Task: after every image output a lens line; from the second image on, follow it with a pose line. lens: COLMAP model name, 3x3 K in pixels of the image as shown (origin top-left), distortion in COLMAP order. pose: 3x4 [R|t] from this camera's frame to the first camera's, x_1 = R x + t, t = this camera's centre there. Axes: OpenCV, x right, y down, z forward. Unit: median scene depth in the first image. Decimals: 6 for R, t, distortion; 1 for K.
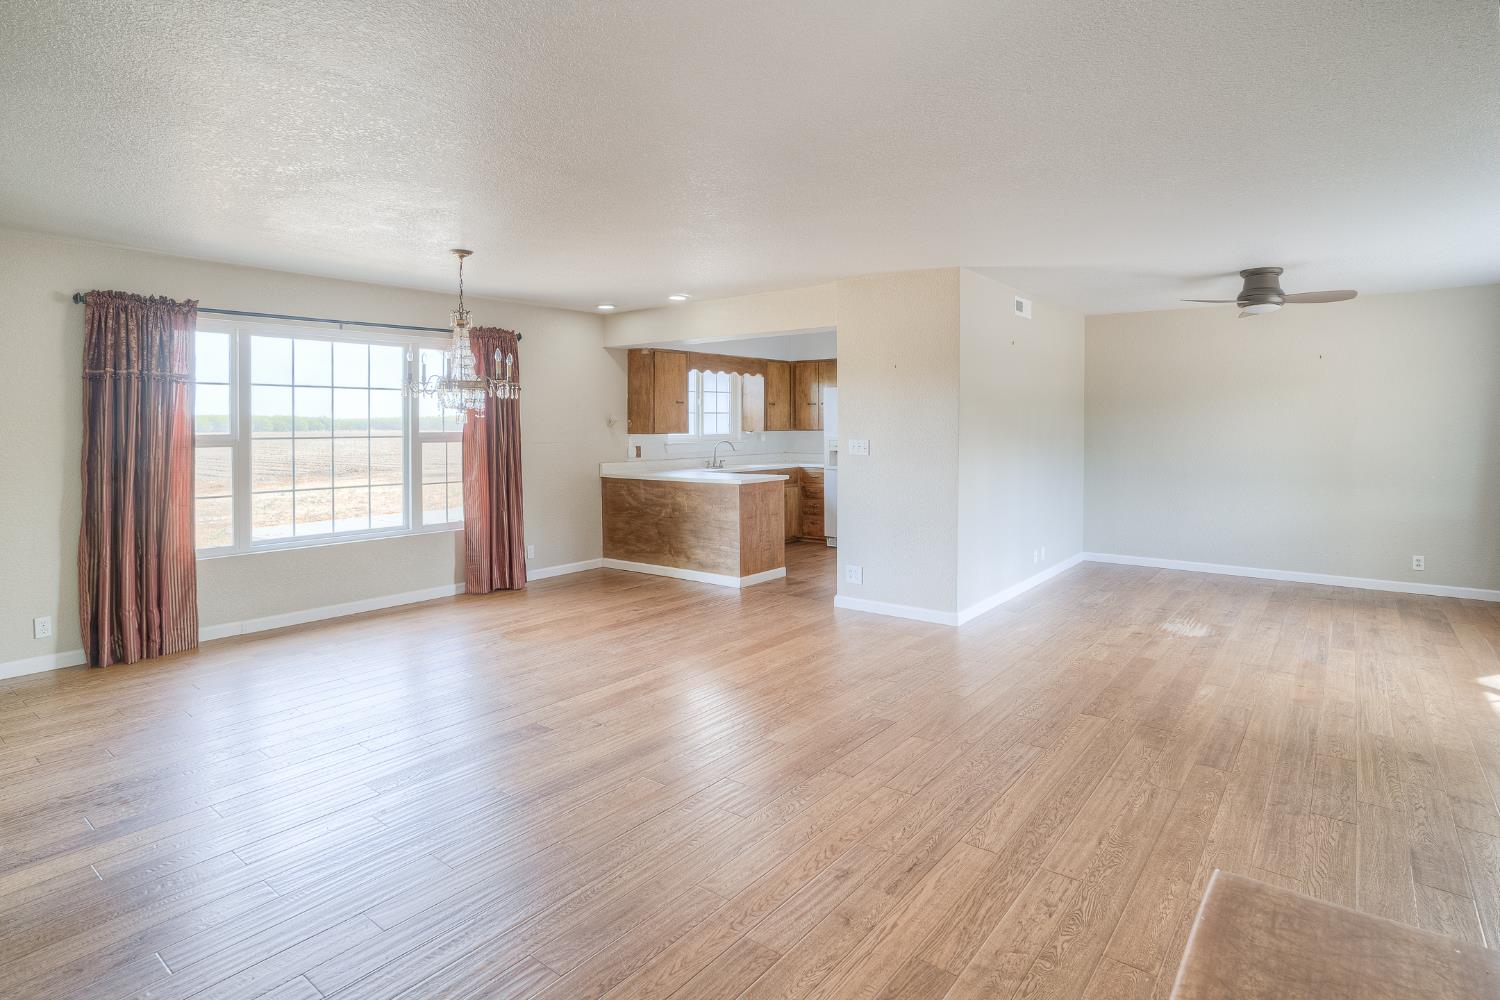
lens RADIAL K [[817.6, 0, 749.4], [0, 817.6, 425.8], [0, 0, 1]] dist [-0.051761, 0.021254]
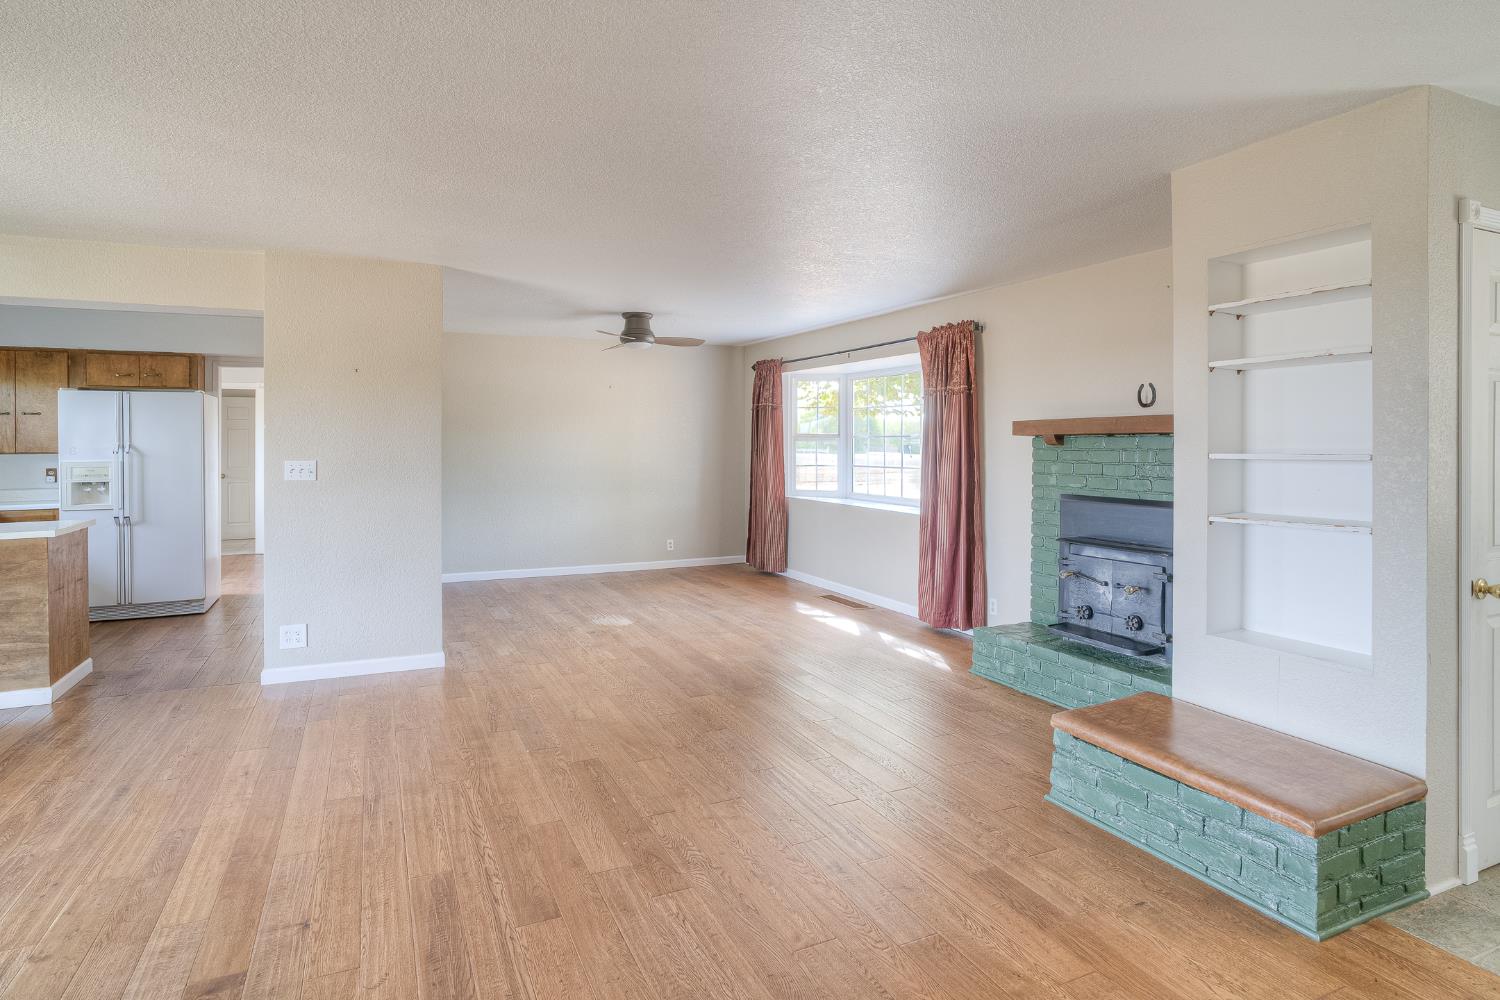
lens RADIAL K [[817.6, 0, 780.7], [0, 817.6, 444.0], [0, 0, 1]] dist [-0.051761, 0.021254]
pose [[0.431284, 0.000665, 0.902216, -0.379884], [0.007688, 0.999961, -0.004411, 0.008797], [-0.902184, 0.008838, 0.431262, 0.277163]]
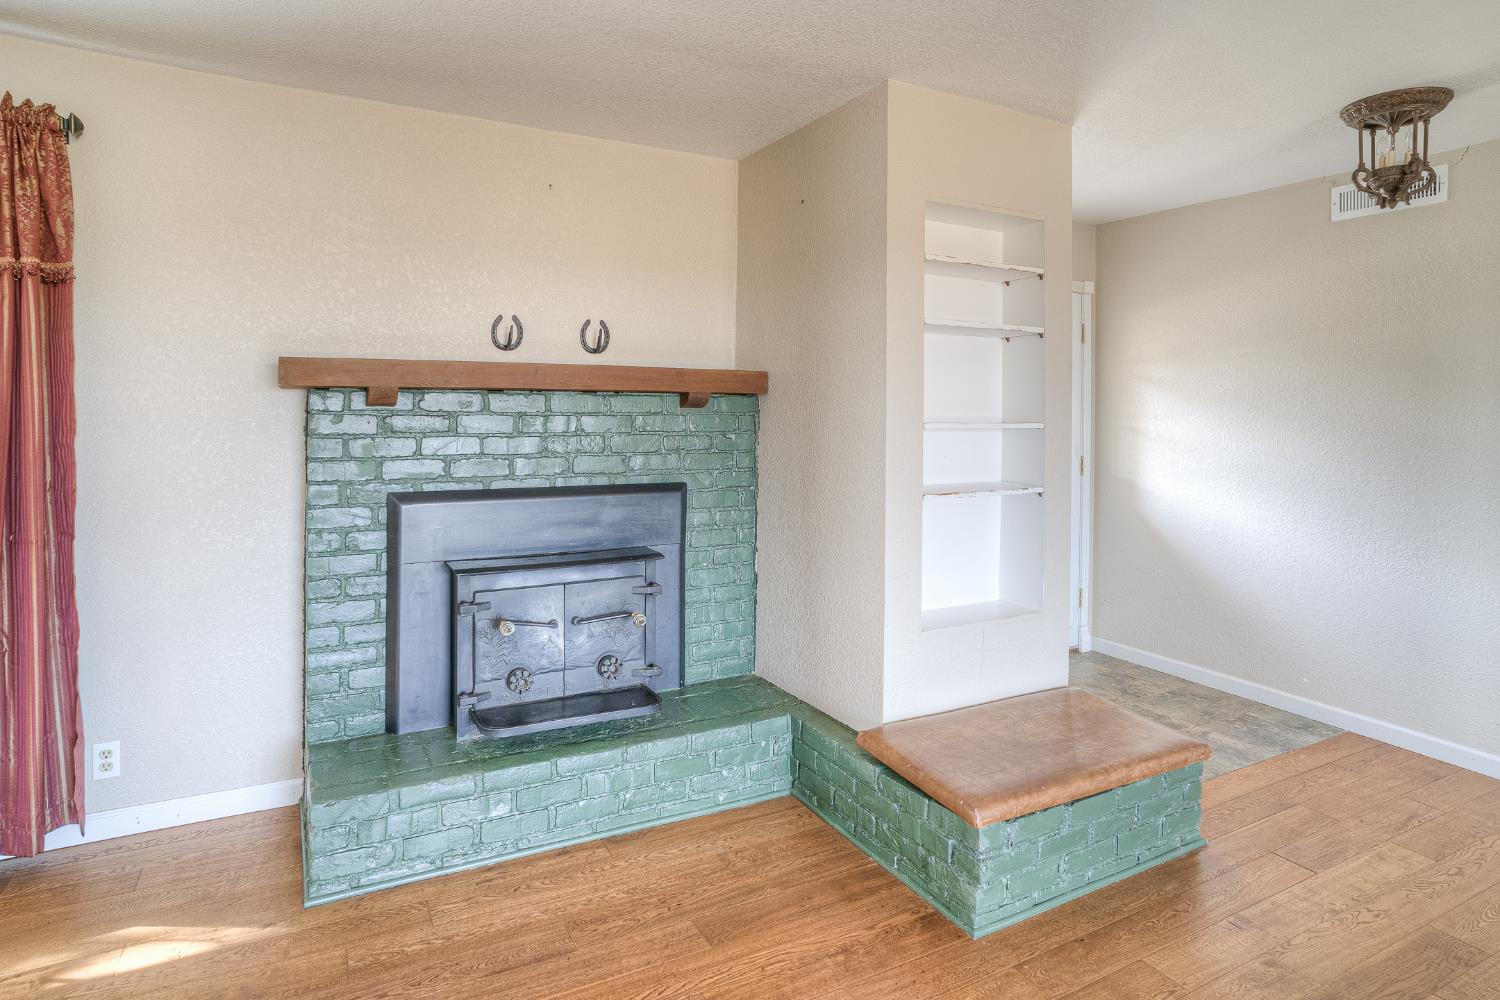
lens RADIAL K [[817.6, 0, 718.3], [0, 817.6, 407.3], [0, 0, 1]] dist [-0.051761, 0.021254]
pose [[-0.916649, -0.016407, 0.399357, 0.126314], [-0.011267, 0.999821, 0.015216, 0.000339], [-0.399535, 0.009448, -0.916669, 0.716305]]
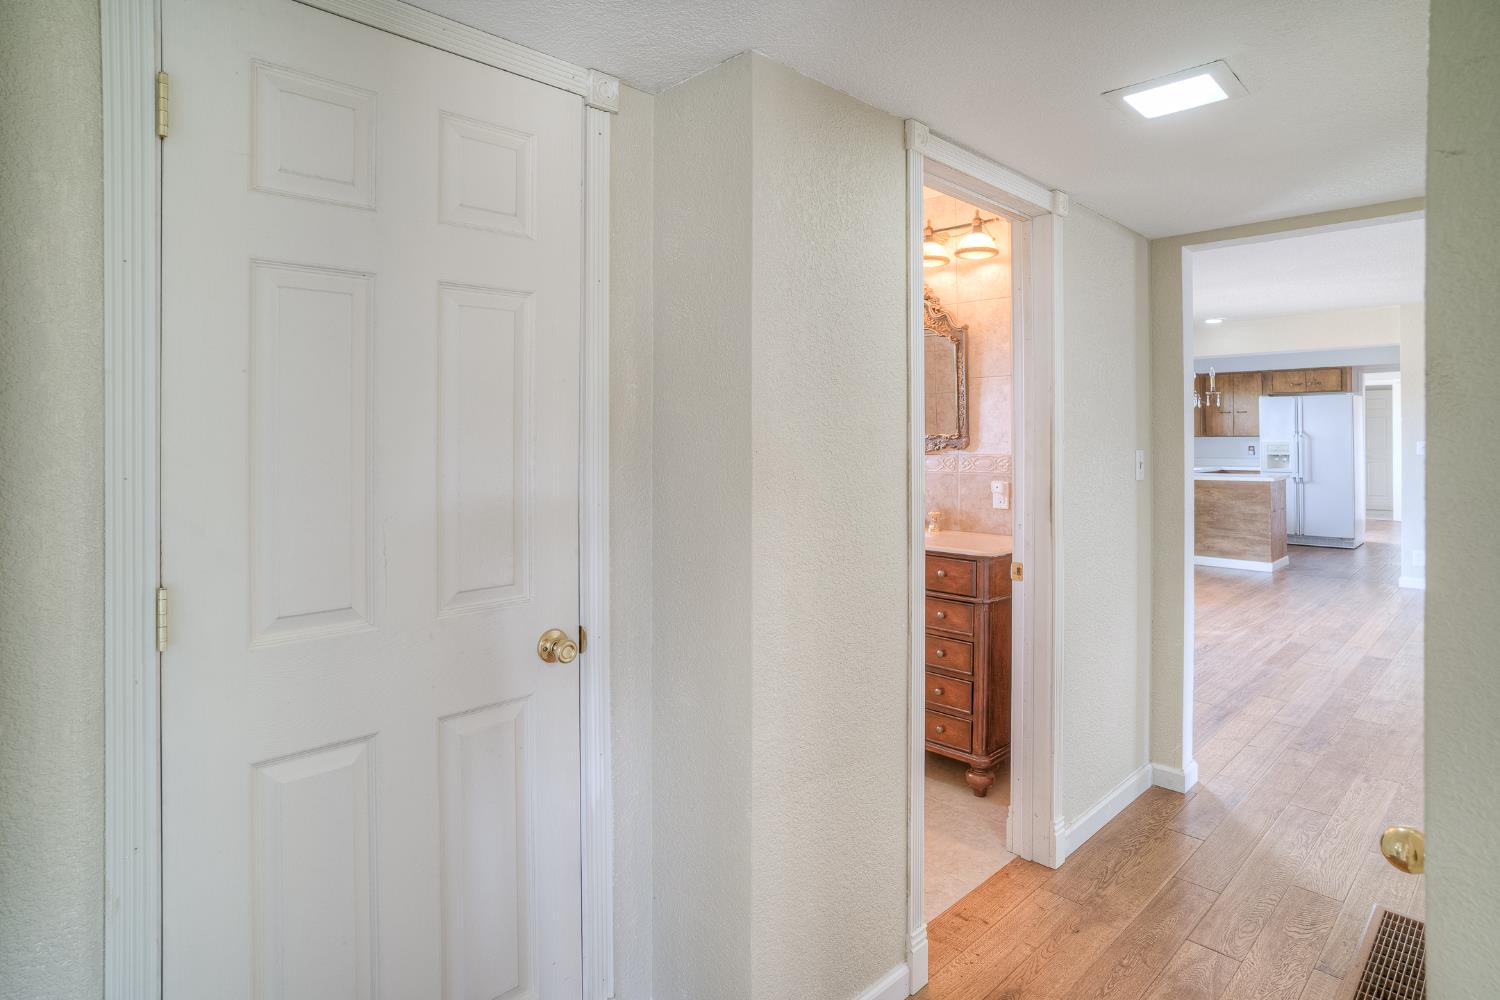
lens RADIAL K [[817.6, 0, 694.4], [0, 817.6, 428.8], [0, 0, 1]] dist [-0.051761, 0.021254]
pose [[0.984876, -0.007179, -0.173115, -0.734880], [0.004982, 0.999902, -0.013121, 0.009180], [0.173192, 0.012060, 0.984814, -0.301403]]
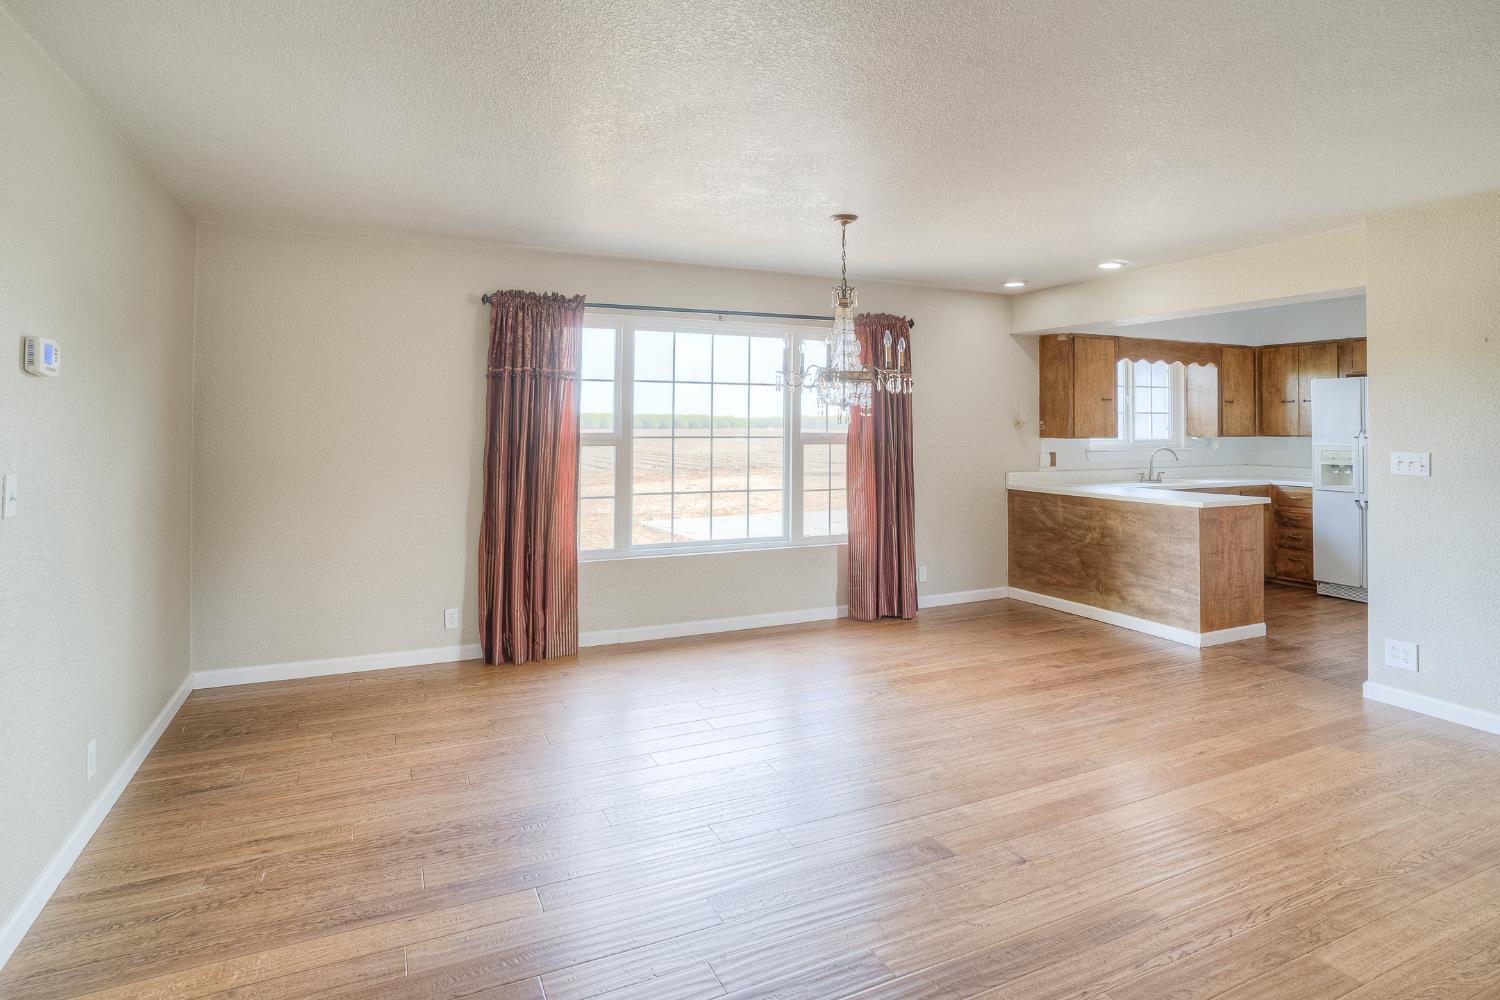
lens RADIAL K [[817.6, 0, 739.5], [0, 817.6, 405.5], [0, 0, 1]] dist [-0.051761, 0.021254]
pose [[0.887835, -0.002135, -0.460157, -0.056213], [-0.009714, 0.999679, -0.023382, -0.000842], [0.460060, 0.025229, 0.887529, 0.180594]]
